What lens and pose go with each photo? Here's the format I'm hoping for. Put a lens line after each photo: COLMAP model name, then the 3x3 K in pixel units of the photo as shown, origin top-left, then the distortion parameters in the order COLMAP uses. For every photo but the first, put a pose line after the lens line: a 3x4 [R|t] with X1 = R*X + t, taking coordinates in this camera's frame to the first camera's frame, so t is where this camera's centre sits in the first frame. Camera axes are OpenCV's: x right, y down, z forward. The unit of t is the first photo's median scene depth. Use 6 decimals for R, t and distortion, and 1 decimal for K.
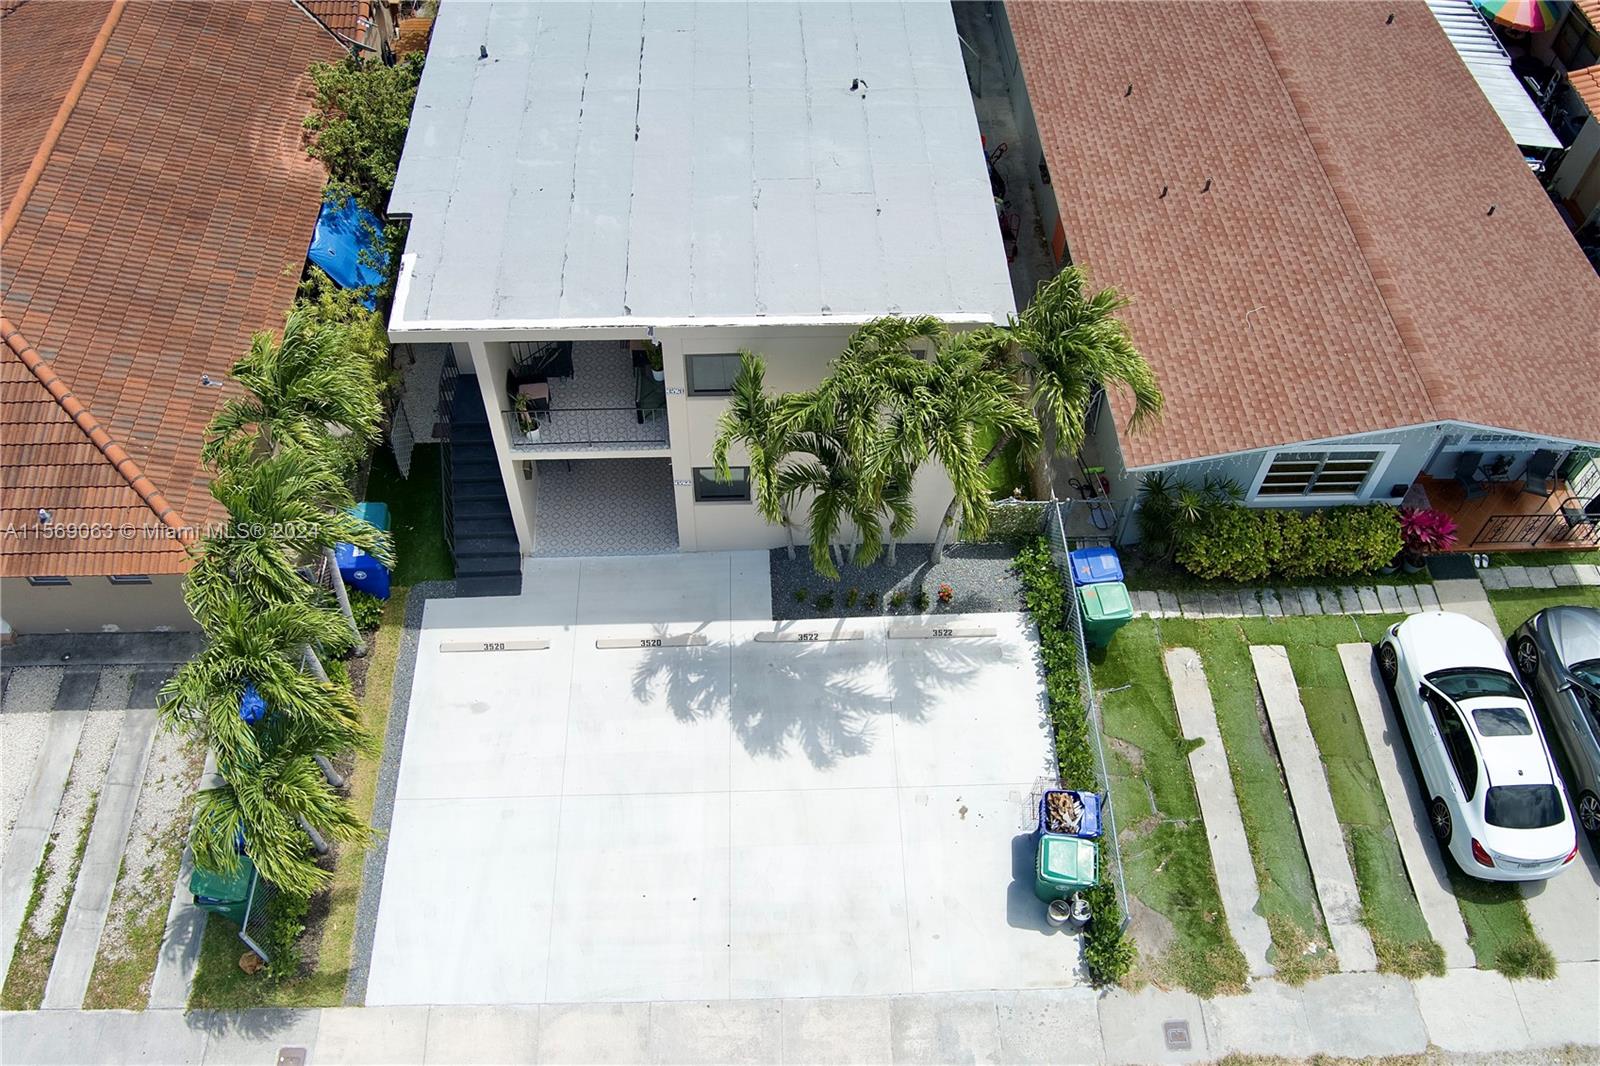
lens RADIAL K [[1282.4, 0, 800.0], [0, 1282.4, 533.0], [0, 0, 1]] dist [-0.060884, 0.004327]
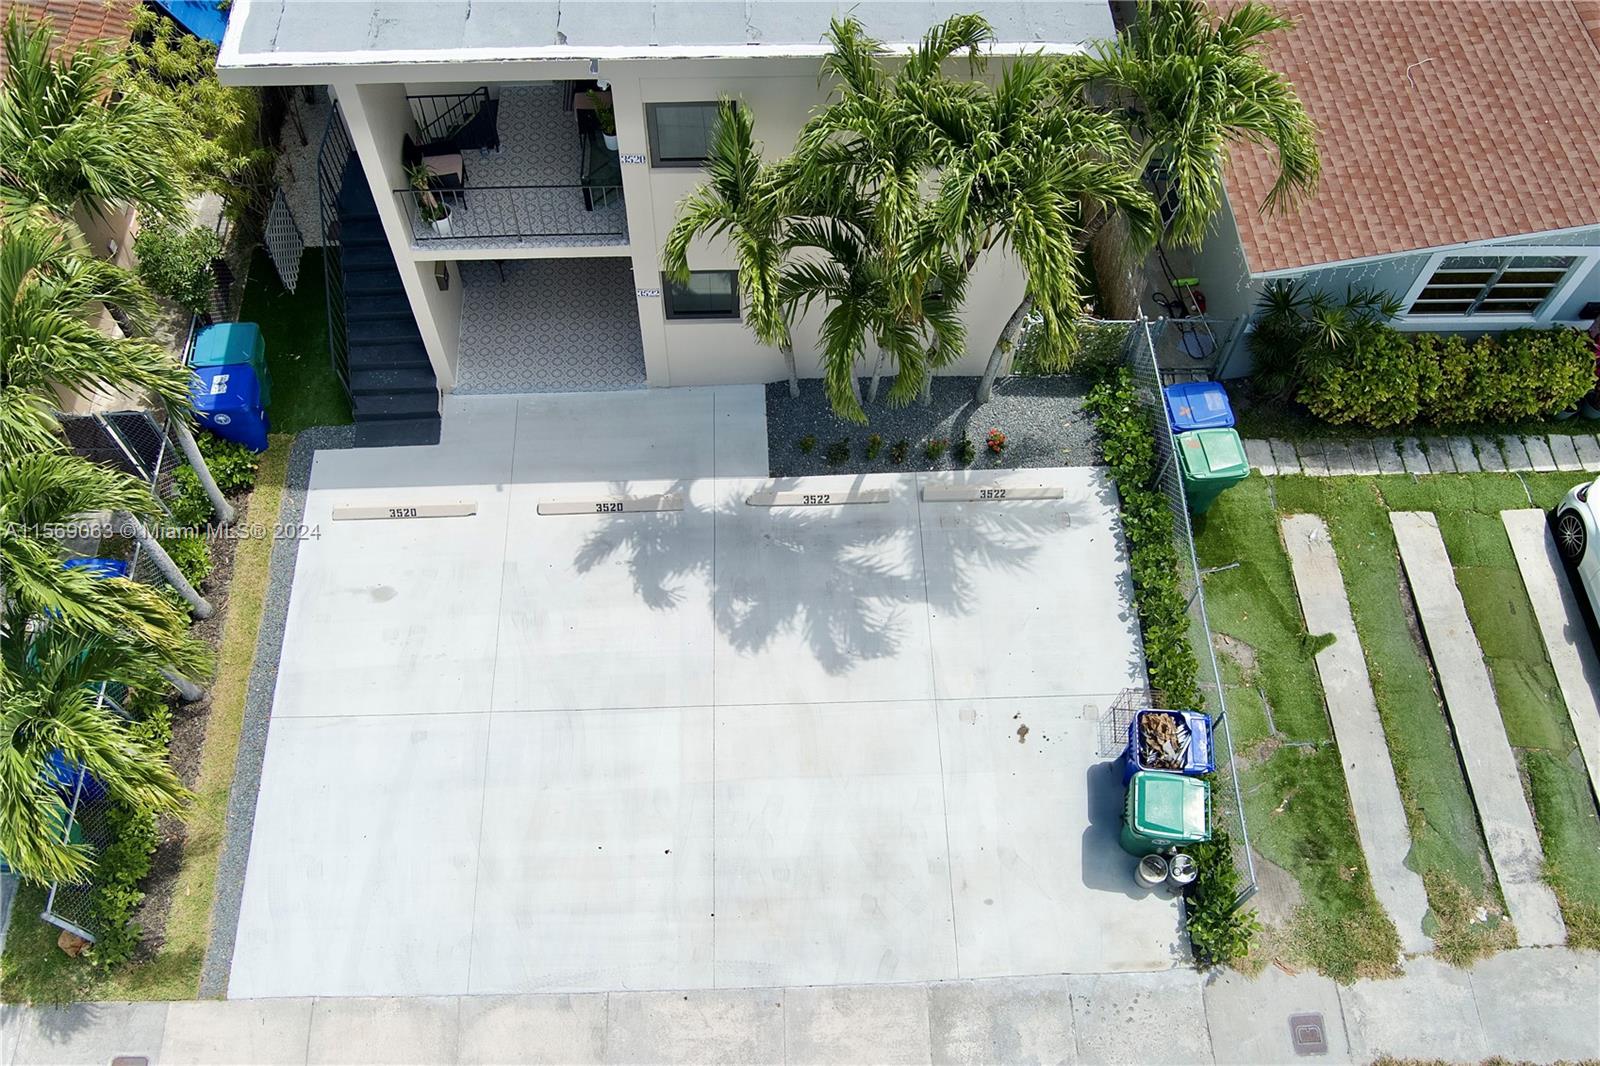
lens RADIAL K [[1282.4, 0, 800.0], [0, 1282.4, 533.0], [0, 0, 1]] dist [-0.060884, 0.004327]
pose [[0.999986, 0.000349, 0.005226, -0.007826], [-0.000996, 0.992253, 0.124231, 0.006876], [-0.005142, -0.124235, 0.992240, 0.257366]]
